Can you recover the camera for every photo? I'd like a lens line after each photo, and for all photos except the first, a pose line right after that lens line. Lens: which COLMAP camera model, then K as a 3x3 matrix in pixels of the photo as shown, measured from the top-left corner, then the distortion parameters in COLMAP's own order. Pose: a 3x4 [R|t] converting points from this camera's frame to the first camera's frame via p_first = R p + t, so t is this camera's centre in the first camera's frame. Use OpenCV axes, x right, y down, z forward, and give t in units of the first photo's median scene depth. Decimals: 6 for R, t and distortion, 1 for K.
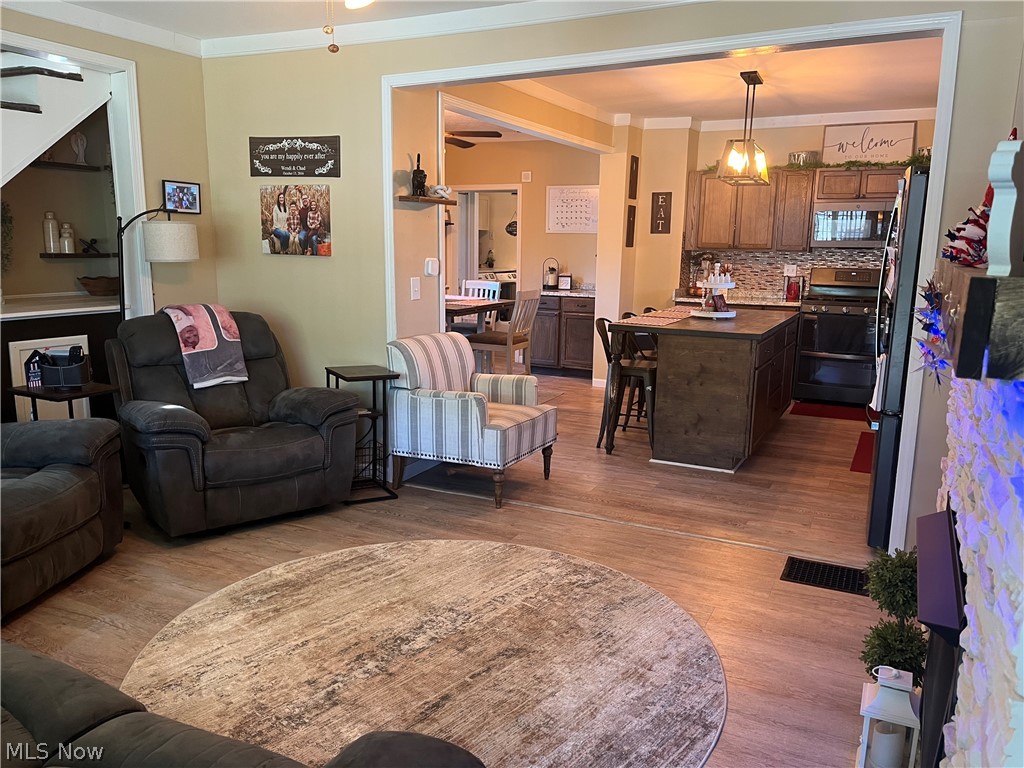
lens RADIAL K [[770.0, 0, 512.4], [0, 770.0, 384.3], [0, 0, 1]] dist [0.054759, -0.076294]
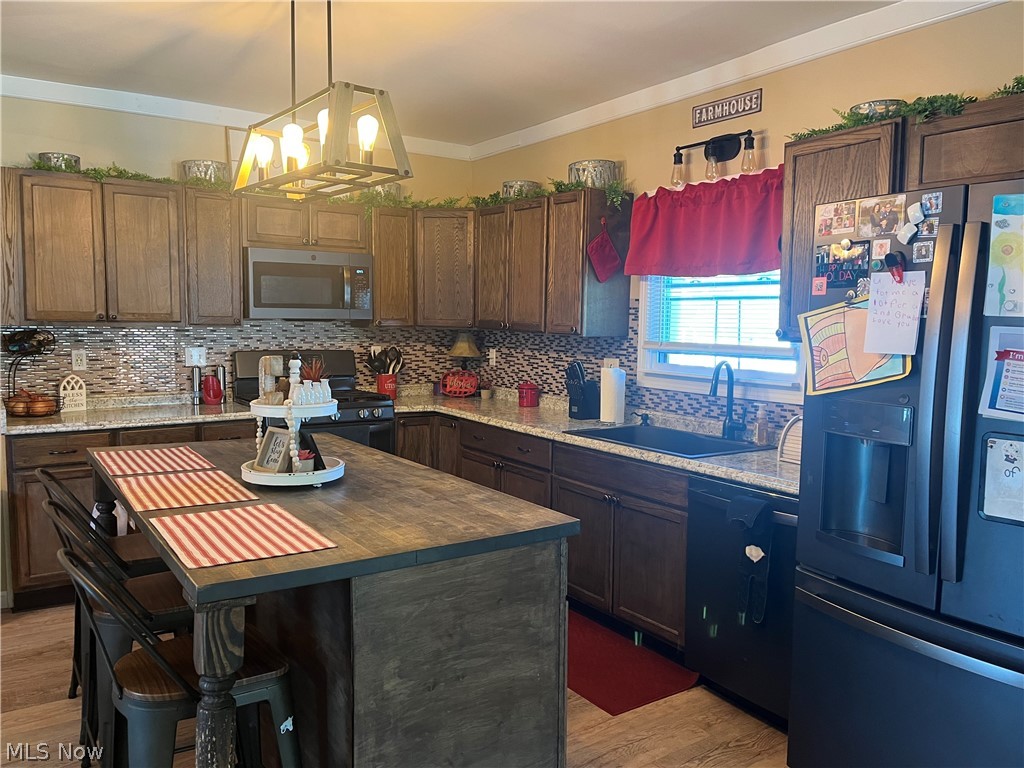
lens RADIAL K [[770.0, 0, 512.7], [0, 770.0, 383.4], [0, 0, 1]] dist [0.054759, -0.076294]
pose [[0.485153, -0.081618, 0.870612, -0.049797], [0.150299, 0.988600, 0.008924, -0.098157], [-0.861415, 0.126523, 0.491890, 0.513491]]
